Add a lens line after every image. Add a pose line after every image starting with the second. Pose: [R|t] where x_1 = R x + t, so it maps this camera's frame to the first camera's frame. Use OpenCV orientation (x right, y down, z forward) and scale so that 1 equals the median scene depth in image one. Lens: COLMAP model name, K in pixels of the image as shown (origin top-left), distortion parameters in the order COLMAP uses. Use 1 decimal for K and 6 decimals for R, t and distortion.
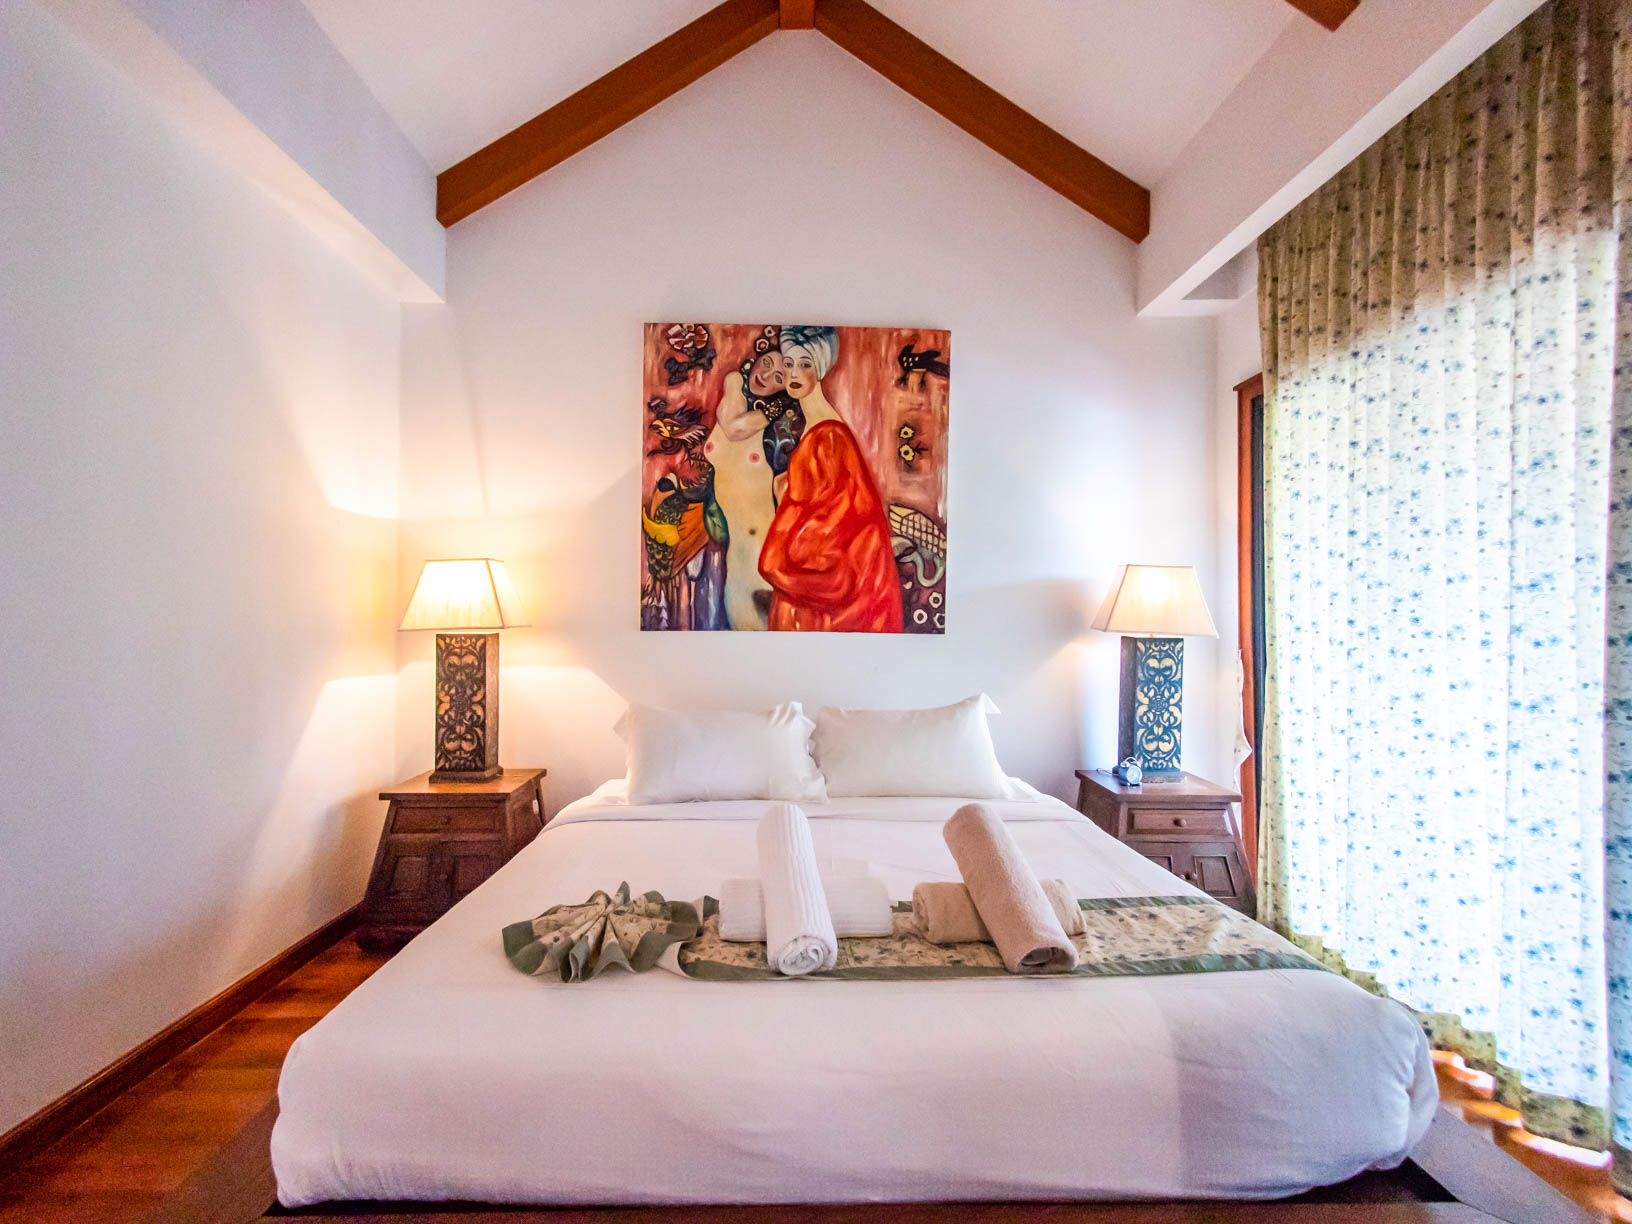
lens RADIAL K [[733.6, 0, 837.9], [0, 733.6, 601.6], [0, 0, 1]] dist [0.053270, -0.025055]
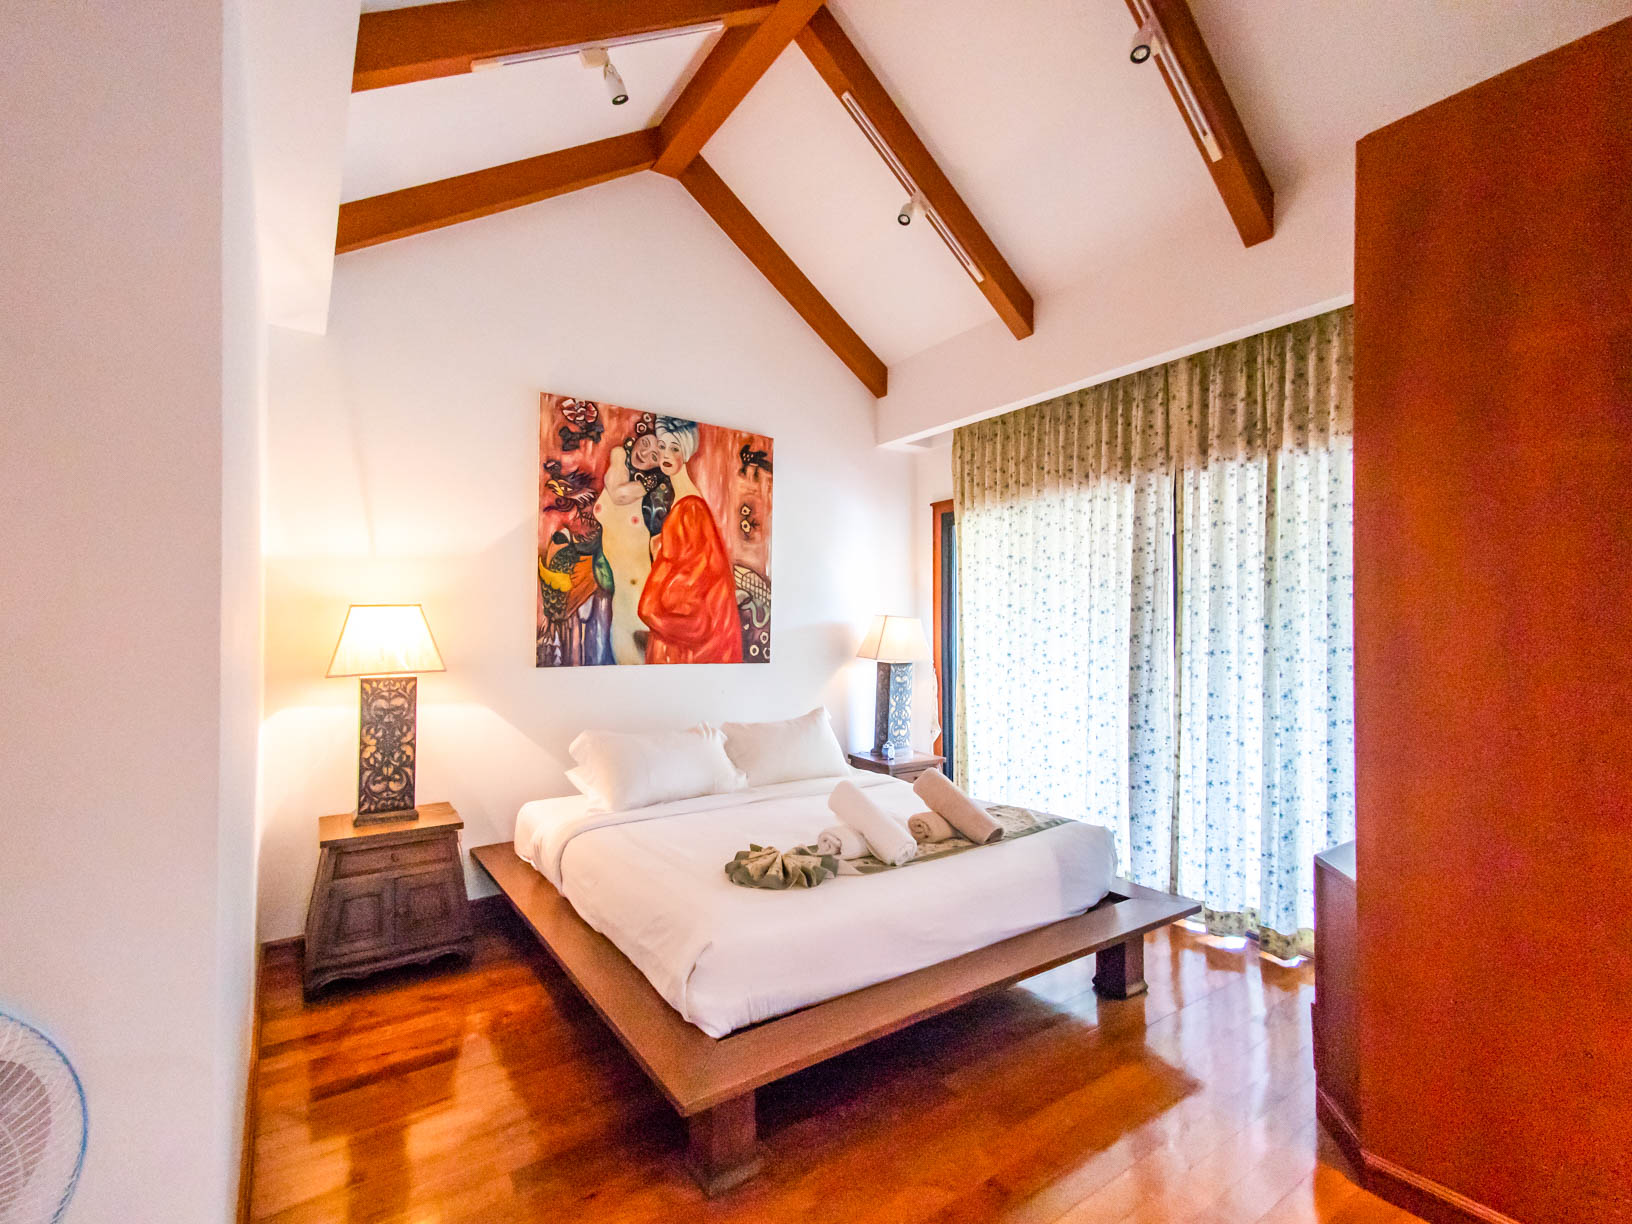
lens RADIAL K [[733.6, 0, 837.9], [0, 733.6, 601.6], [0, 0, 1]] dist [0.053270, -0.025055]
pose [[0.821288, 0.023720, 0.570020, -0.526595], [-0.020426, 0.999717, -0.012170, -0.055128], [-0.570148, -0.001648, 0.821541, -0.179946]]
